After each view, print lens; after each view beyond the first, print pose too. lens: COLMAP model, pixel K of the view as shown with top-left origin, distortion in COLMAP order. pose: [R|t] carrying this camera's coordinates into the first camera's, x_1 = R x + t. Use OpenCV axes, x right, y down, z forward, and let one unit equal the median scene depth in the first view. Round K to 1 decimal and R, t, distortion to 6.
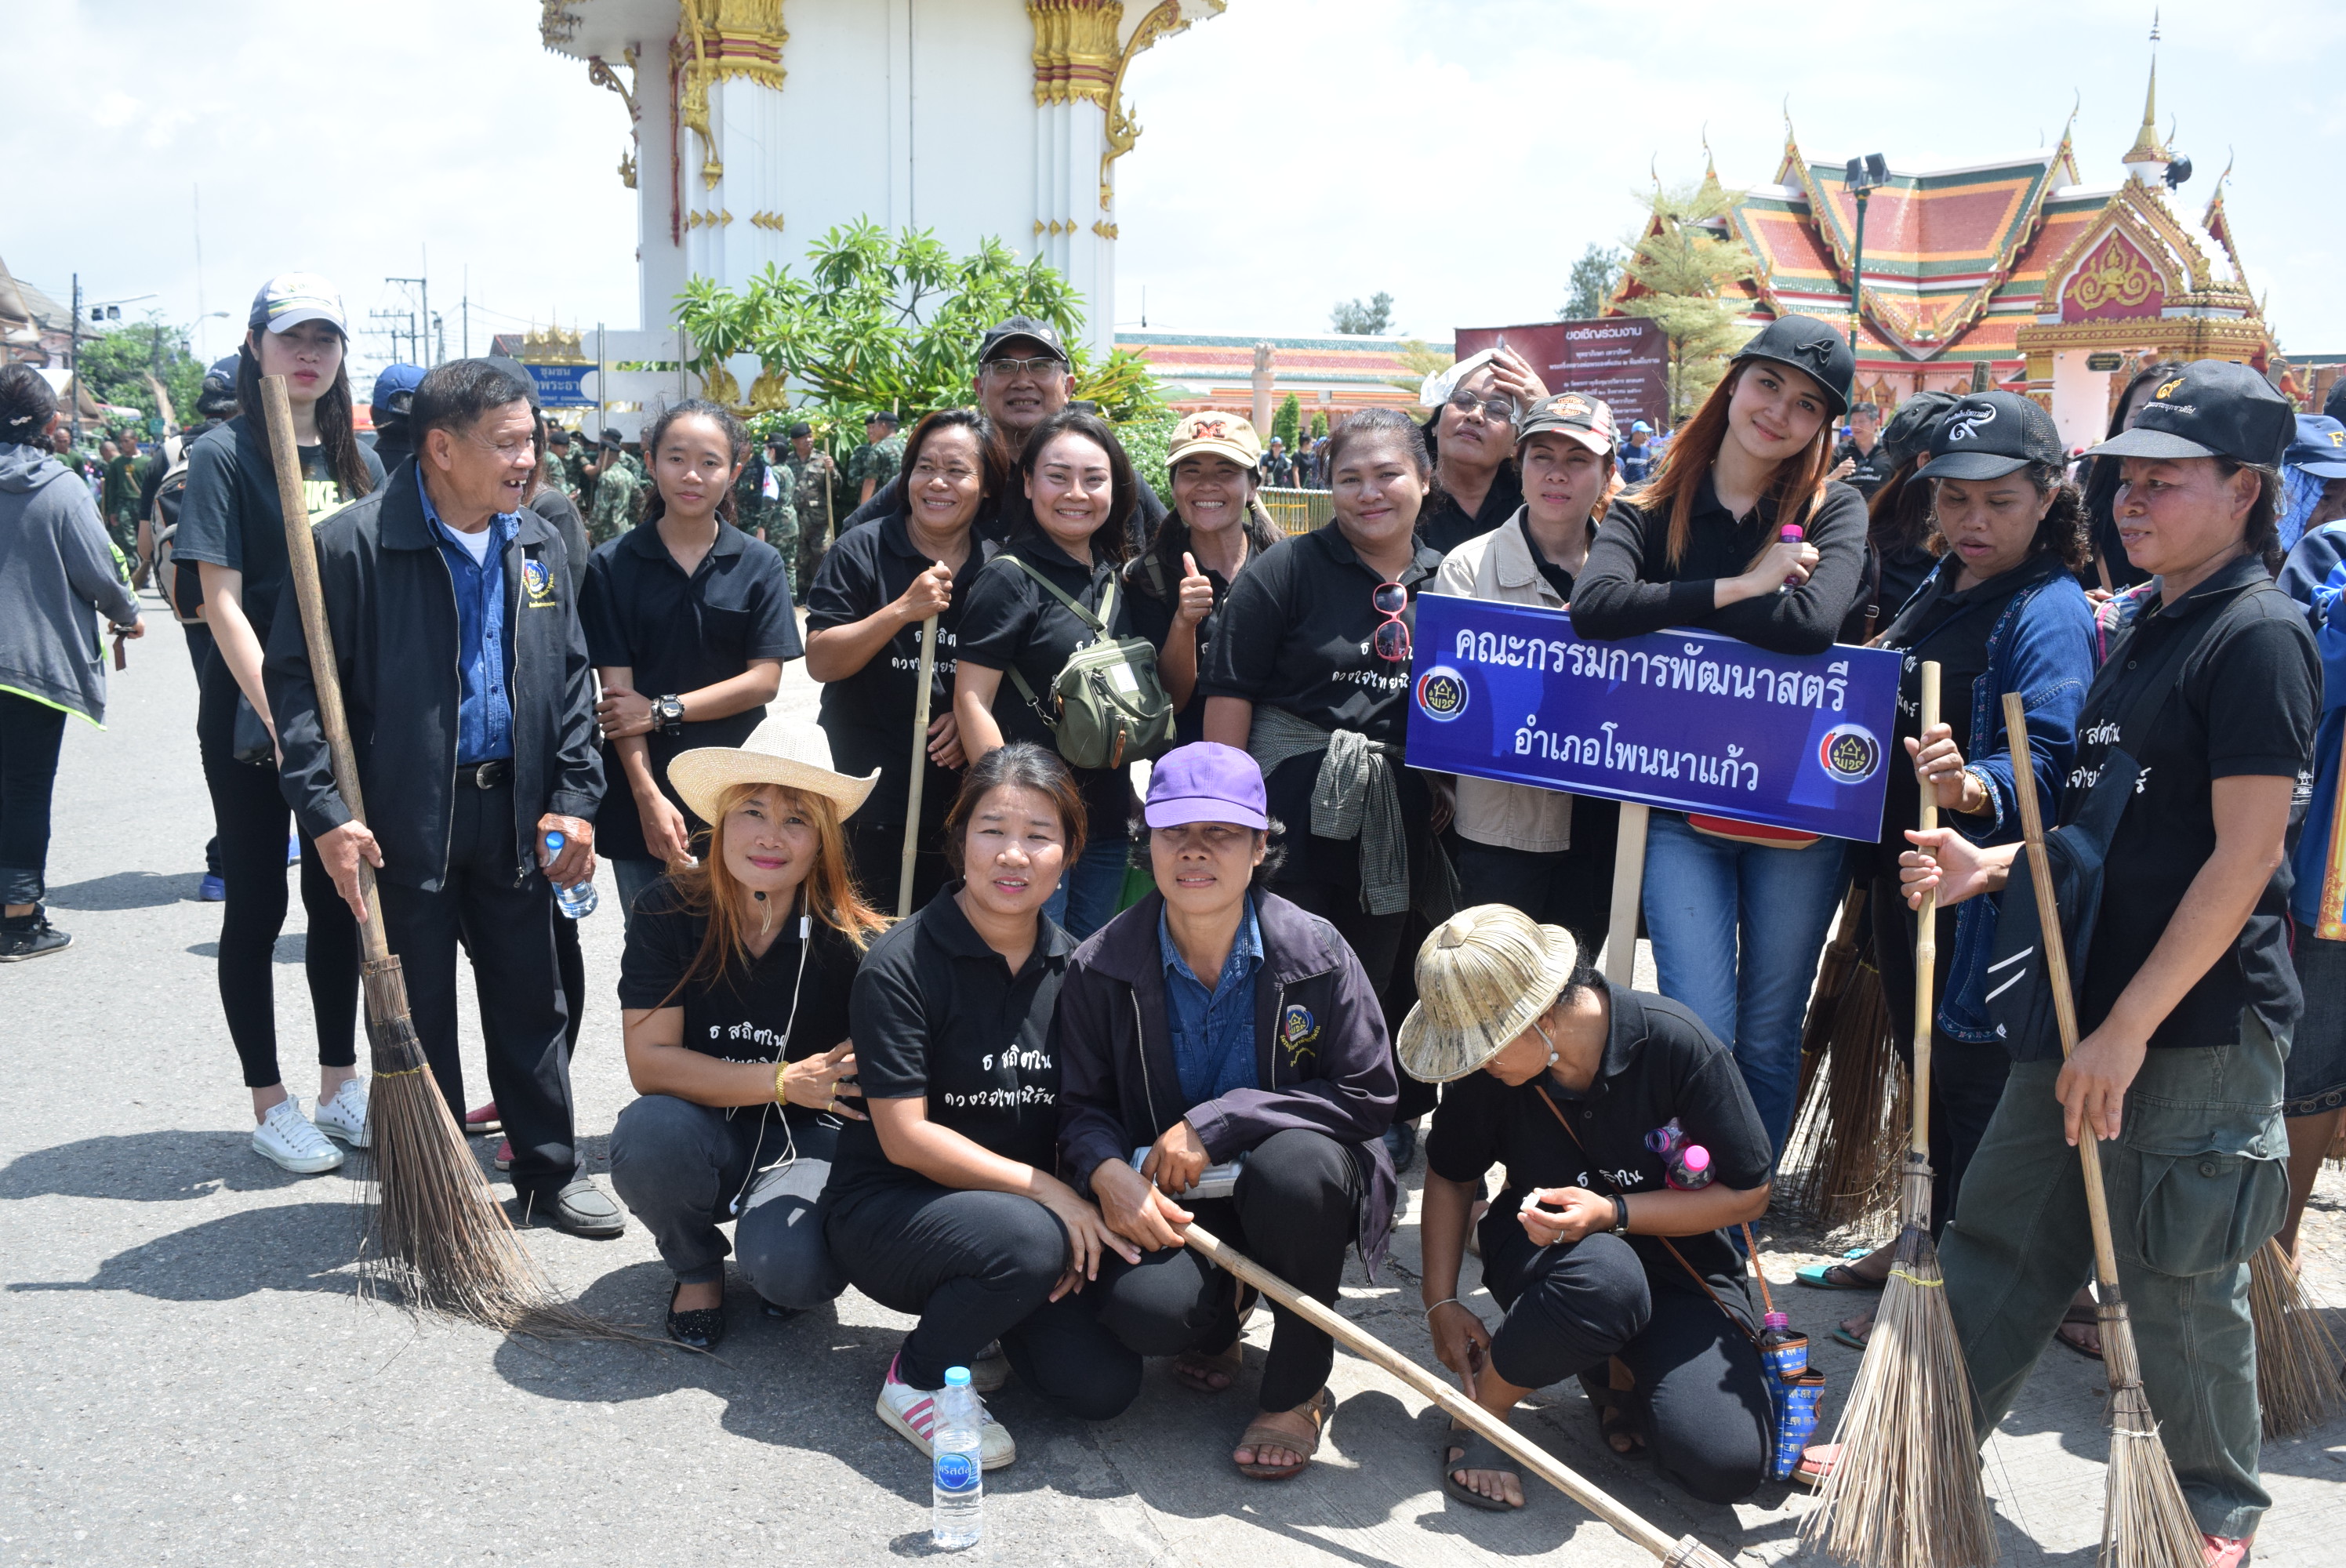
lens RADIAL K [[2066.2, 0, 1161.8], [0, 2066.2, 784.7], [0, 0, 1]] dist [-0.083683, 0.021755]
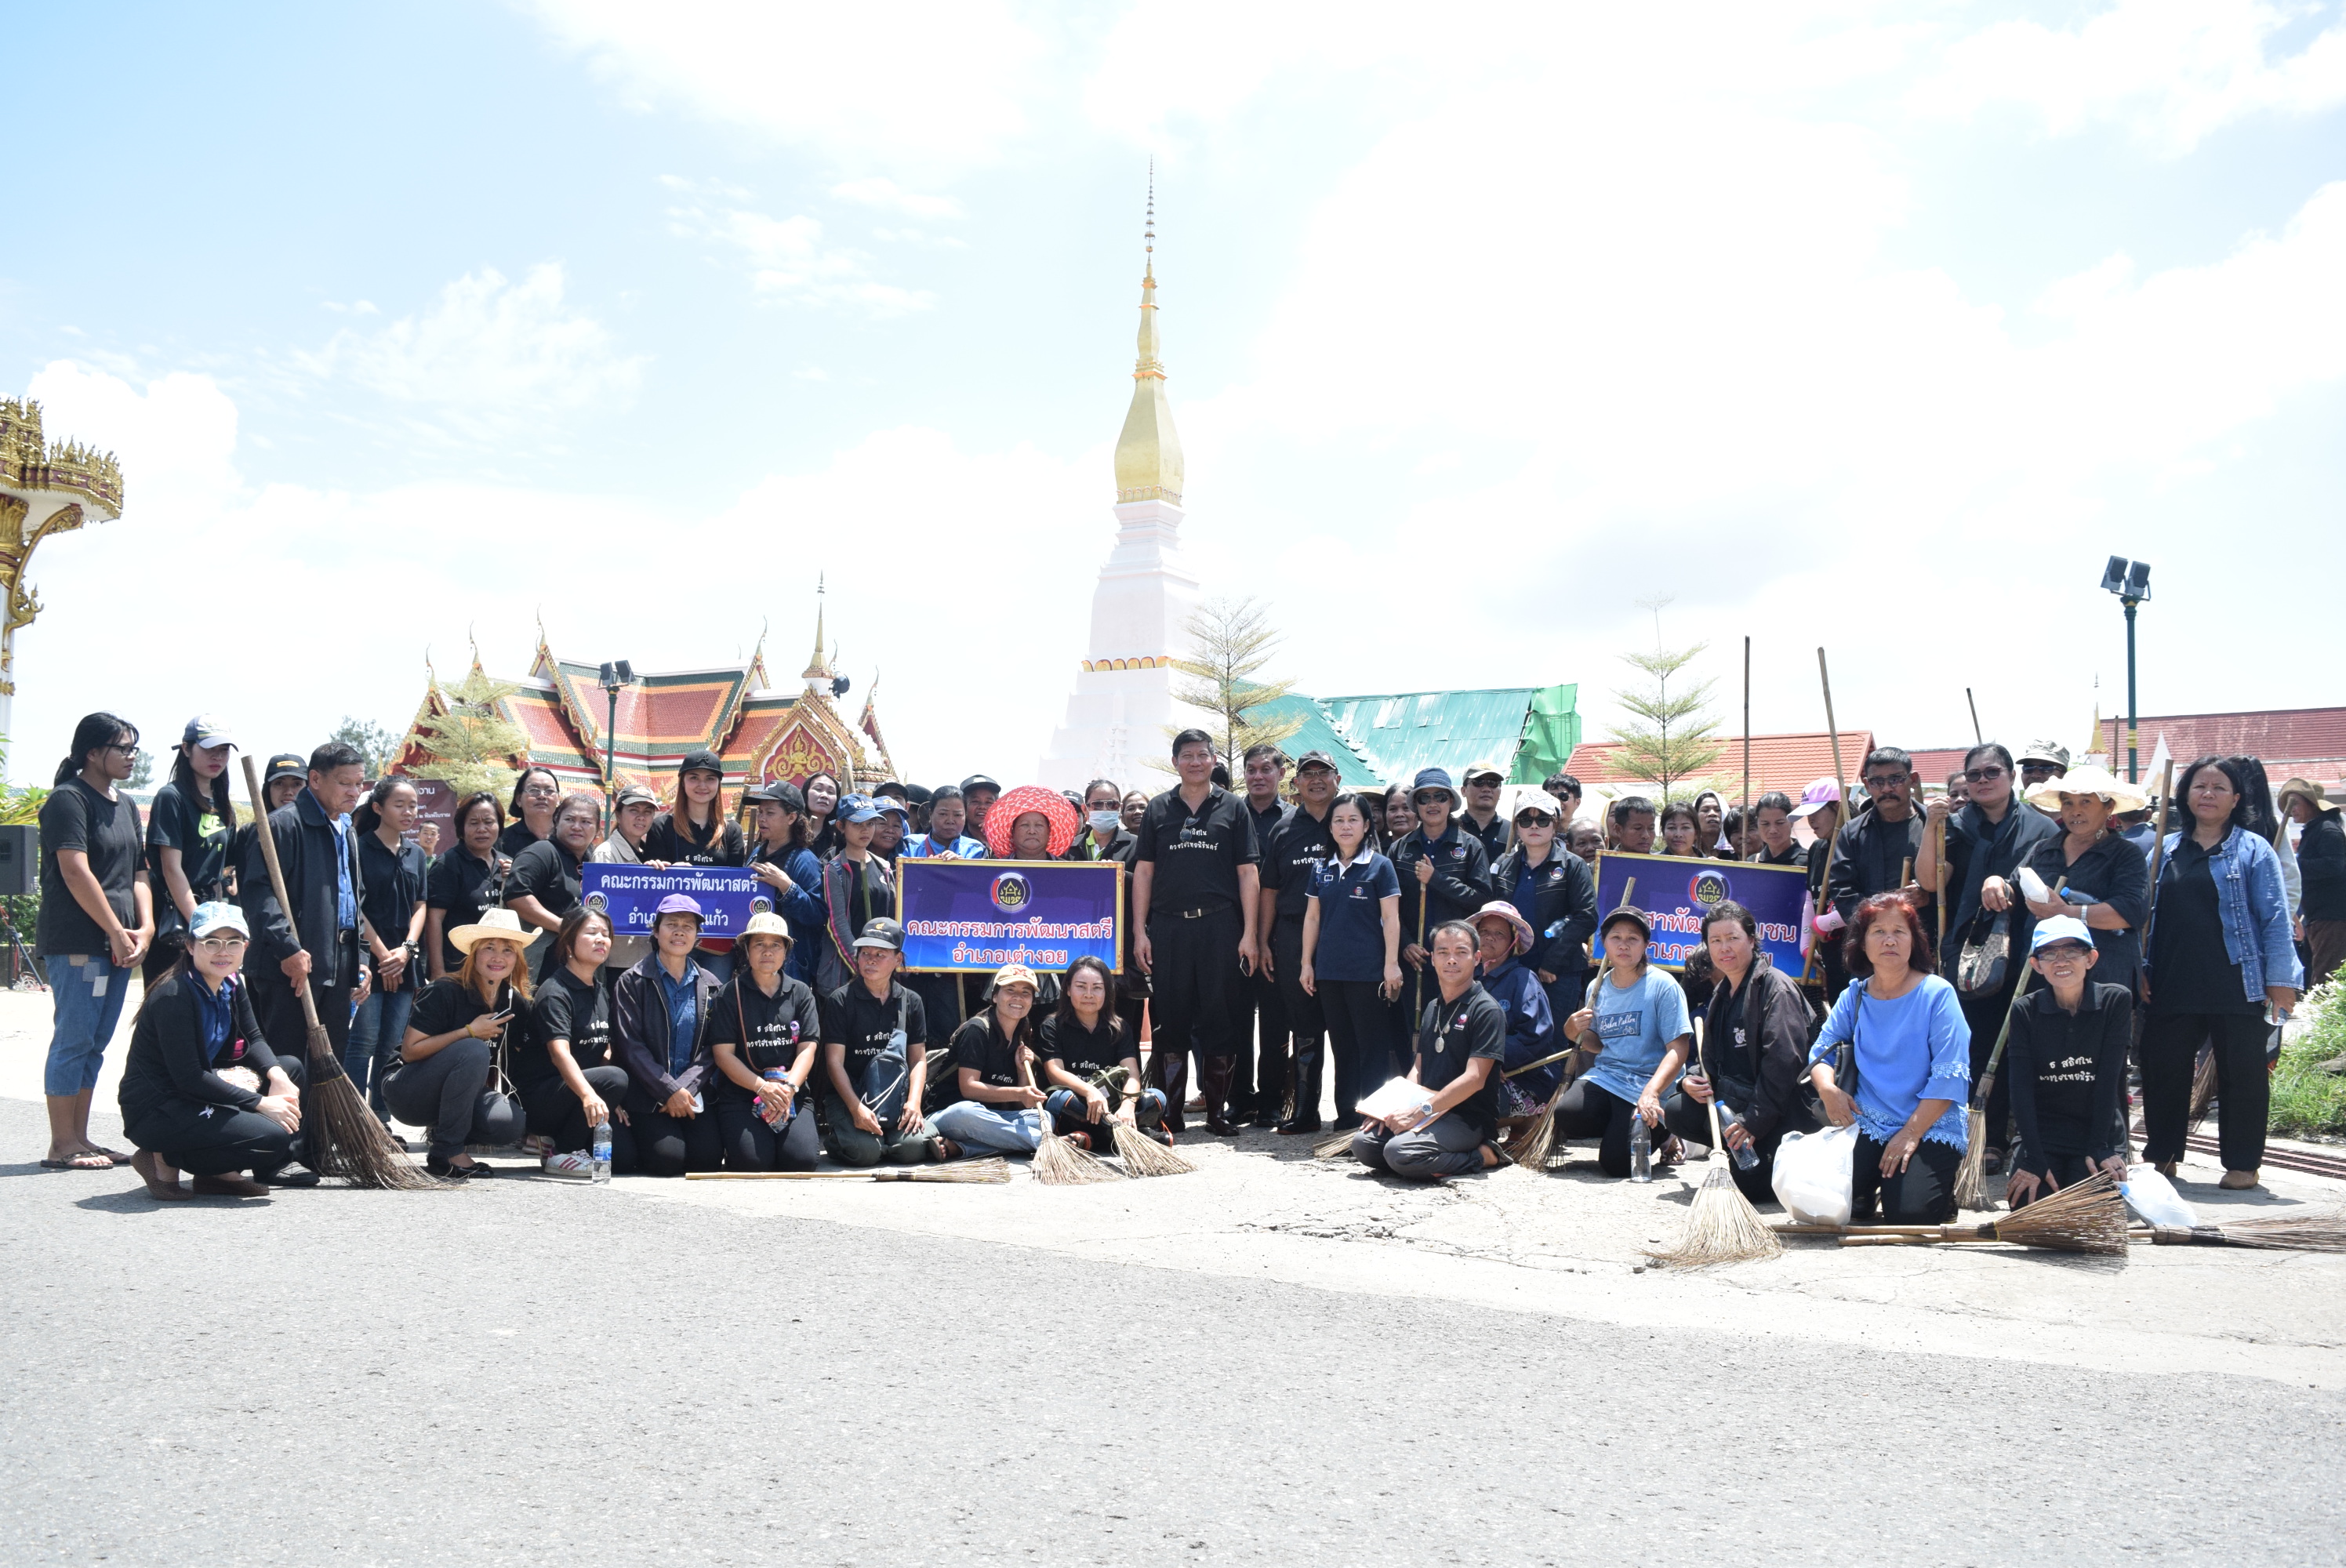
lens RADIAL K [[1911.9, 0, 1173.0], [0, 1911.9, 784.0], [0, 0, 1]] dist [-0.086831, 0.018625]
pose [[0.809810, 0.036910, 0.585529, -0.088507], [0.096862, 0.975912, -0.195484, 0.047357], [-0.578640, 0.215020, 0.786728, -0.176726]]
